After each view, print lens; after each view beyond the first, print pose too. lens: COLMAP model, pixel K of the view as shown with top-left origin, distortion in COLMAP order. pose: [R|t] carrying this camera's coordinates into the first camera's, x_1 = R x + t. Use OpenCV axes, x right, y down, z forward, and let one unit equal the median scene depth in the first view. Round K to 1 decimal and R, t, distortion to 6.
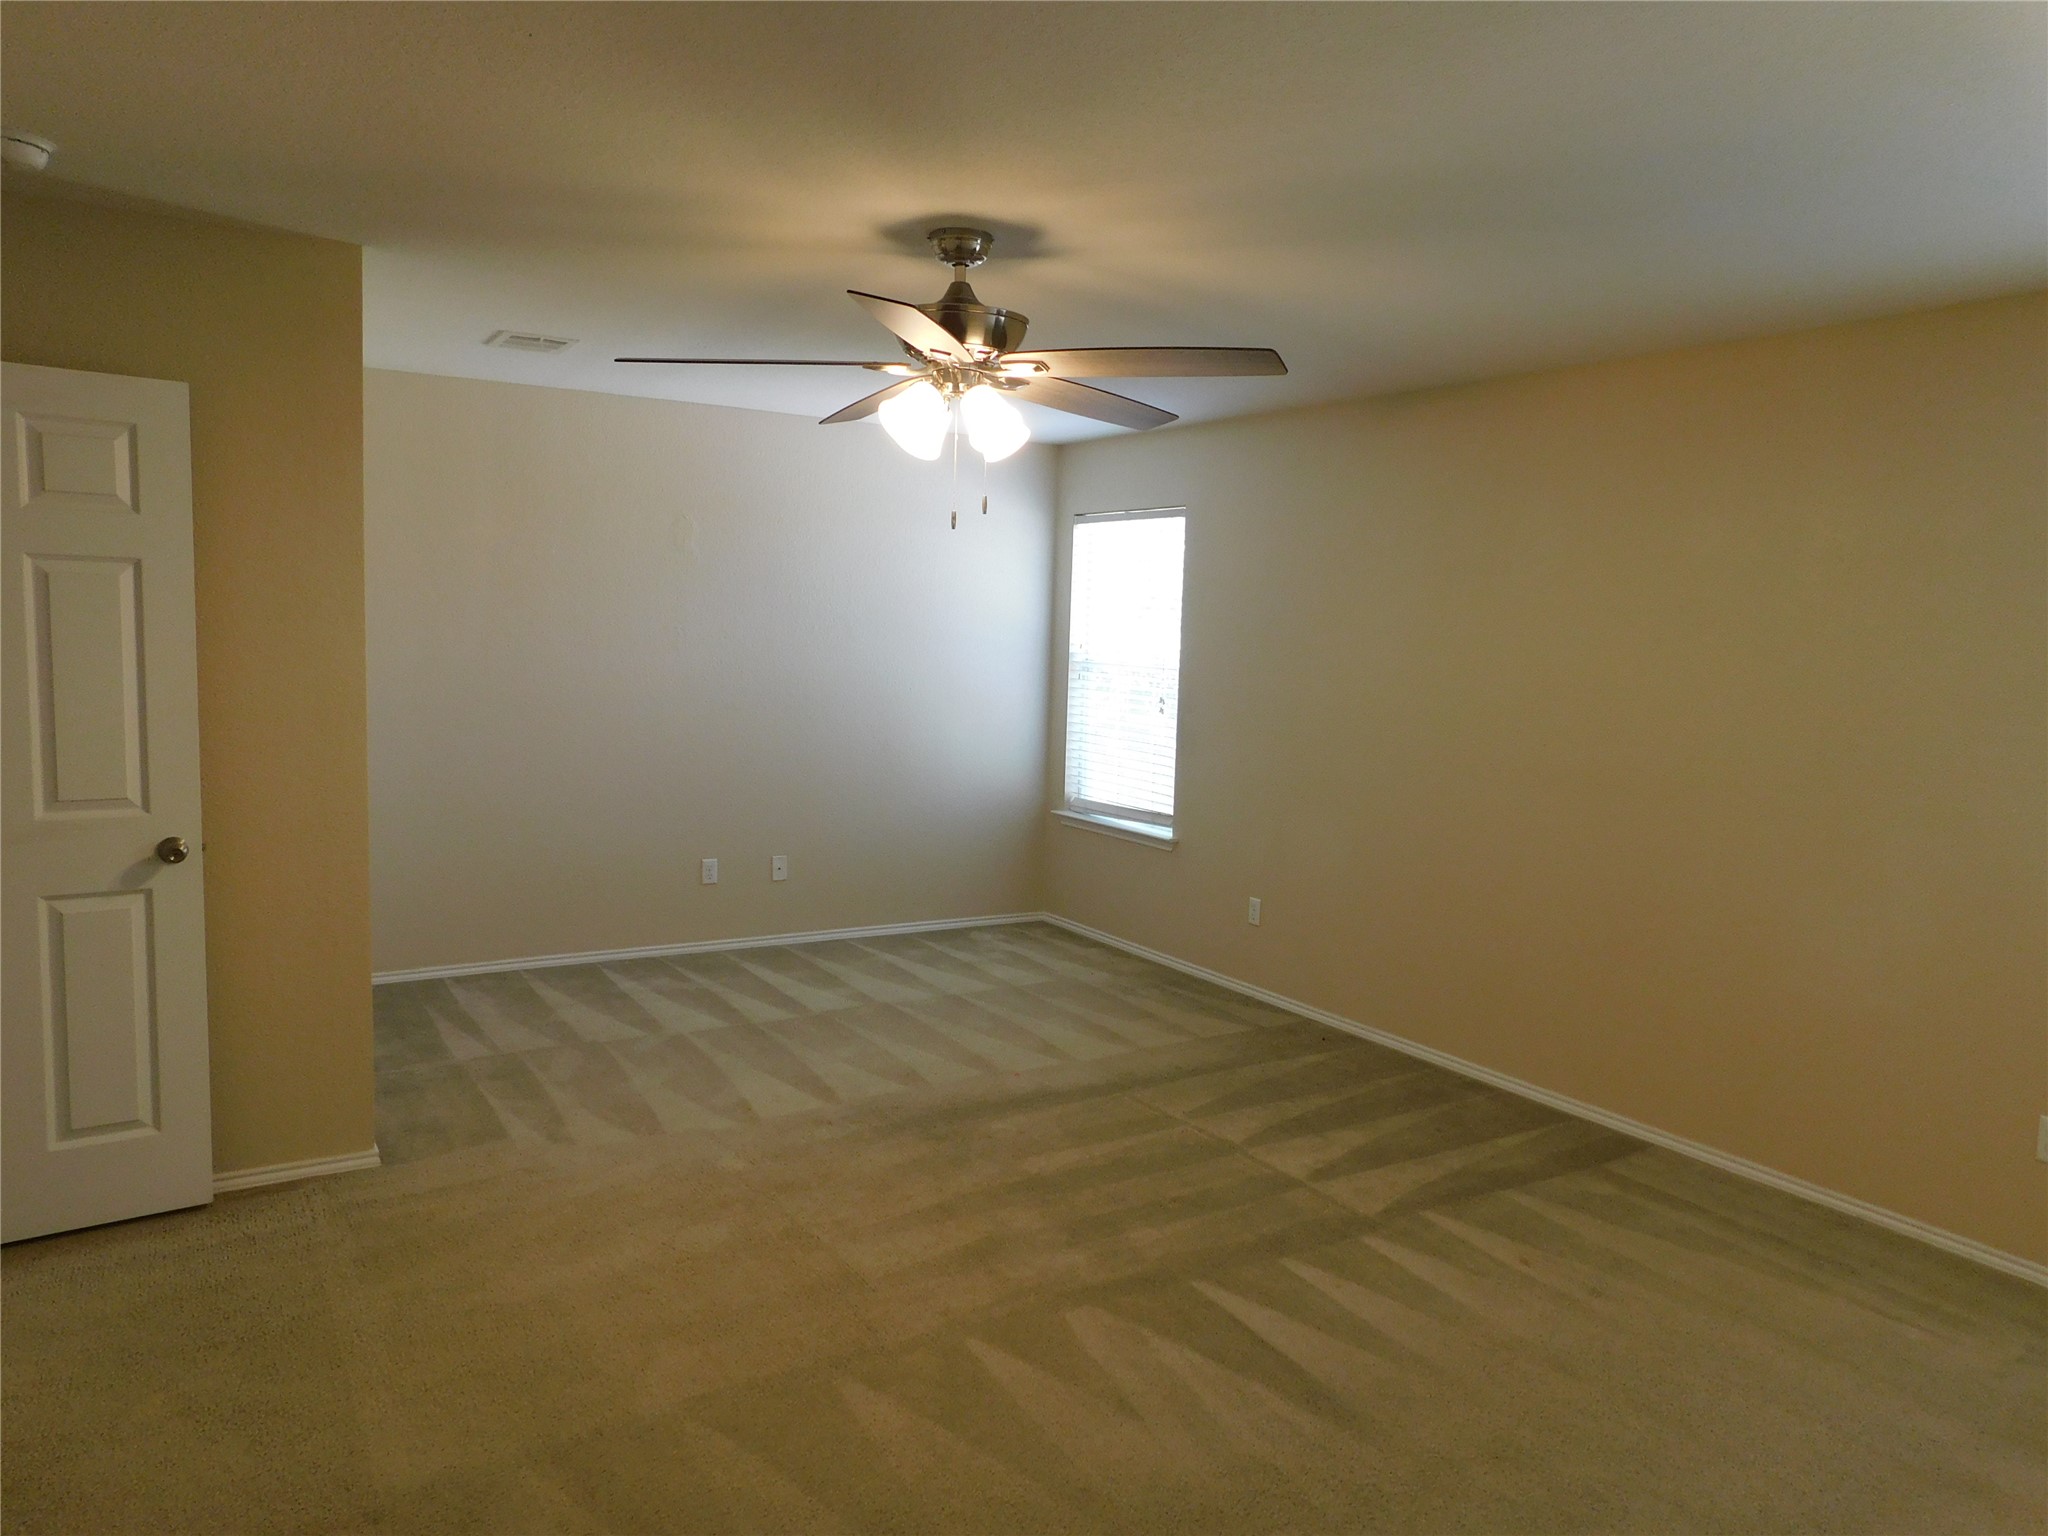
lens RADIAL K [[1382.2, 0, 1020.2], [0, 1382.2, 753.2], [0, 0, 1]] dist [0.000377, 0.004344]
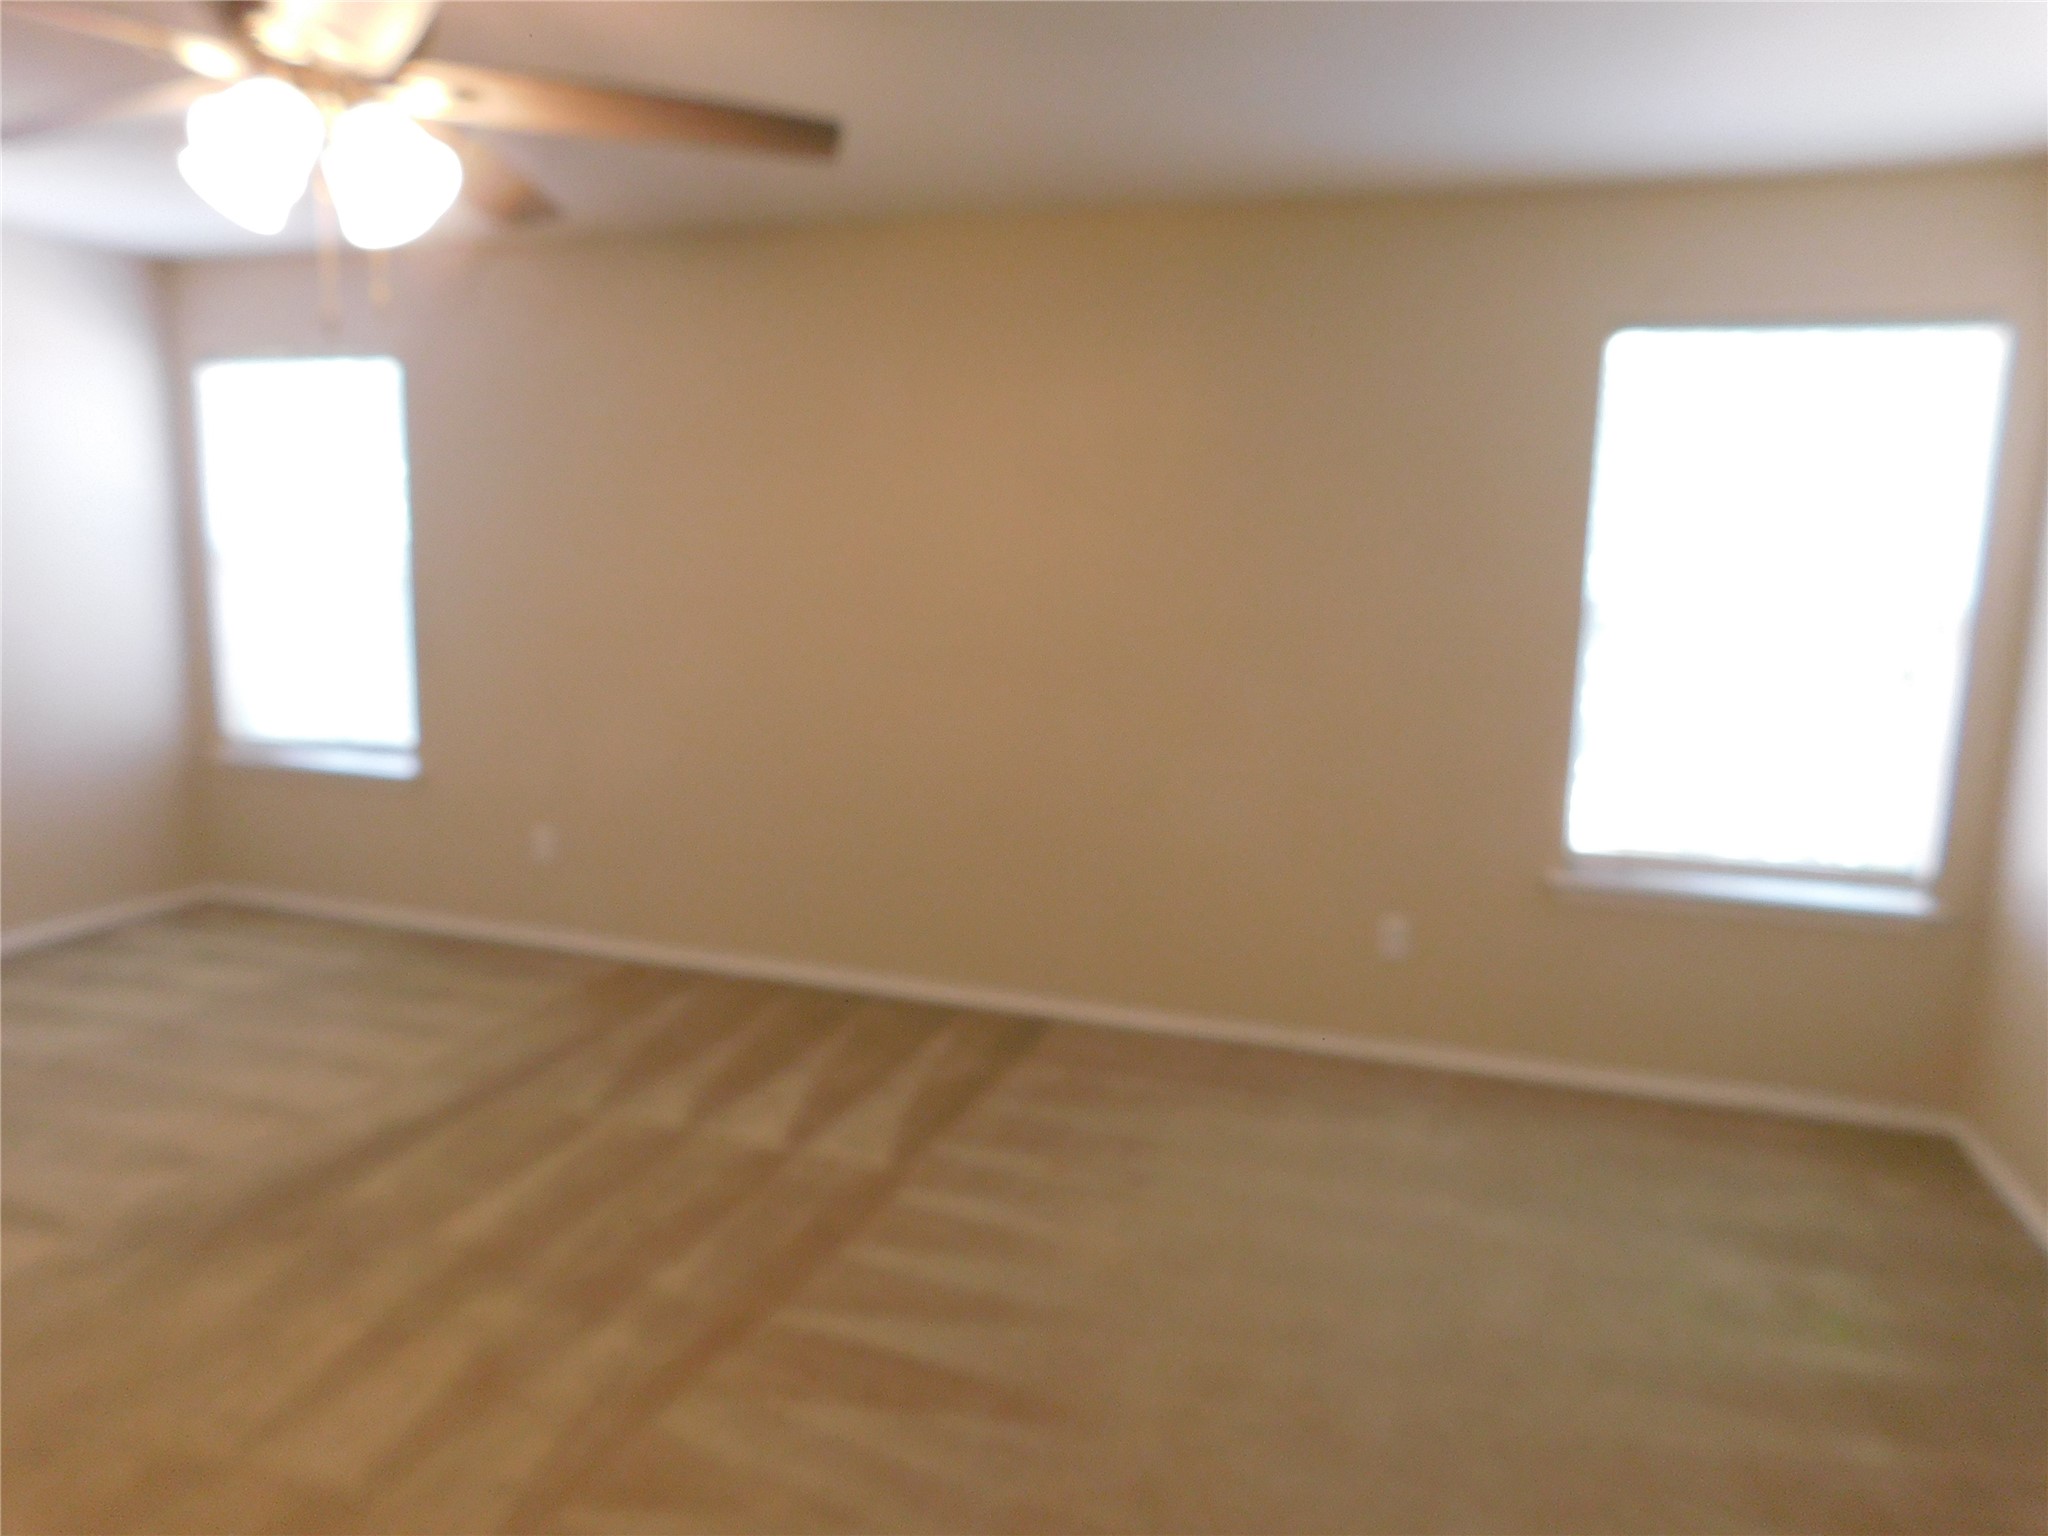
lens RADIAL K [[1382.2, 0, 1027.1], [0, 1382.2, 771.1], [0, 0, 1]] dist [0.000377, 0.004344]
pose [[0.771699, -0.110013, 0.626401, -0.164007], [0.052816, 0.992609, 0.109262, -0.010152], [-0.633791, -0.051234, 0.771806, 0.210980]]
